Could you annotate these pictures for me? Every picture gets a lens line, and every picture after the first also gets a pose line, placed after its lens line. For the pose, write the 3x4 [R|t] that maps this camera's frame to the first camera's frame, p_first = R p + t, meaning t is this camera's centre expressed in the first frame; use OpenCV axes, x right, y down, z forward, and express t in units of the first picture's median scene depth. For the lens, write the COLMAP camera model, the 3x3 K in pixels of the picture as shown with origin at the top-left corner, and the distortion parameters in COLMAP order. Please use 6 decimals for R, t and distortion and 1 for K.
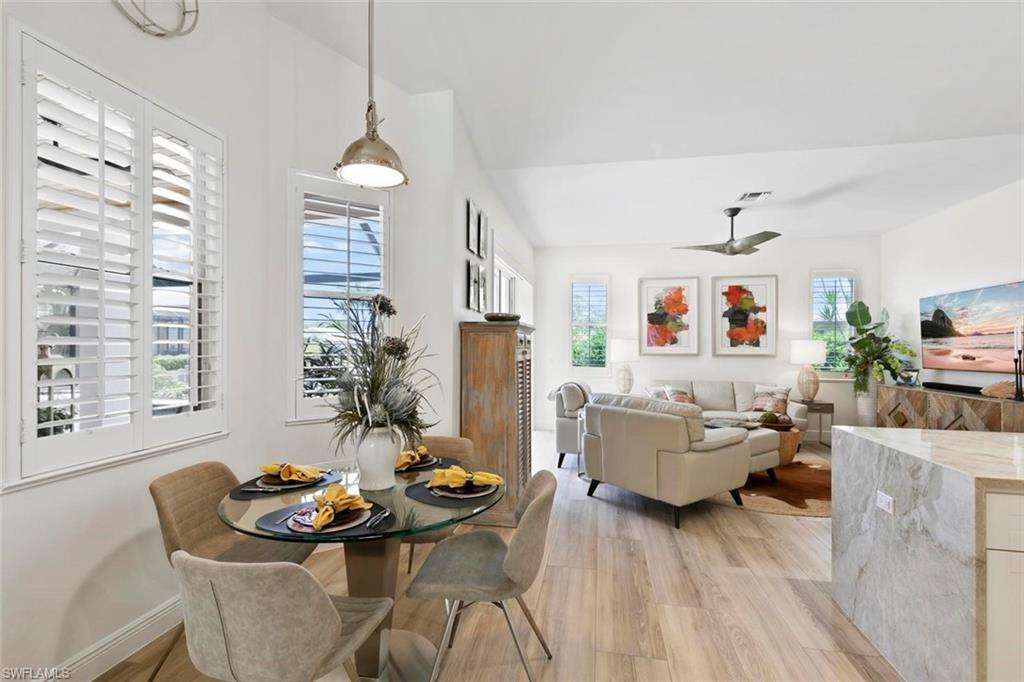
lens RADIAL K [[468.5, 0, 505.5], [0, 468.5, 338.7], [0, 0, 1]] dist [0.025112, -0.000087]
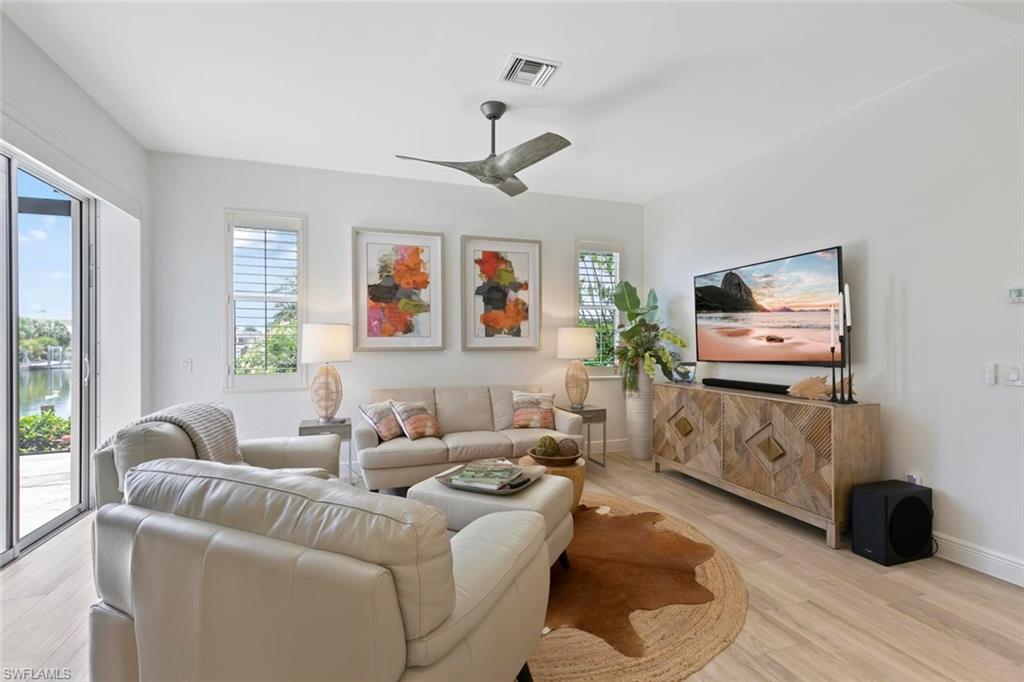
lens RADIAL K [[468.5, 0, 509.5], [0, 468.5, 343.4], [0, 0, 1]] dist [0.025112, -0.000087]
pose [[0.861304, 0.004459, 0.508070, 0.160496], [0.001870, 0.999927, -0.011946, 0.036220], [-0.508086, 0.011239, 0.861233, 0.397221]]
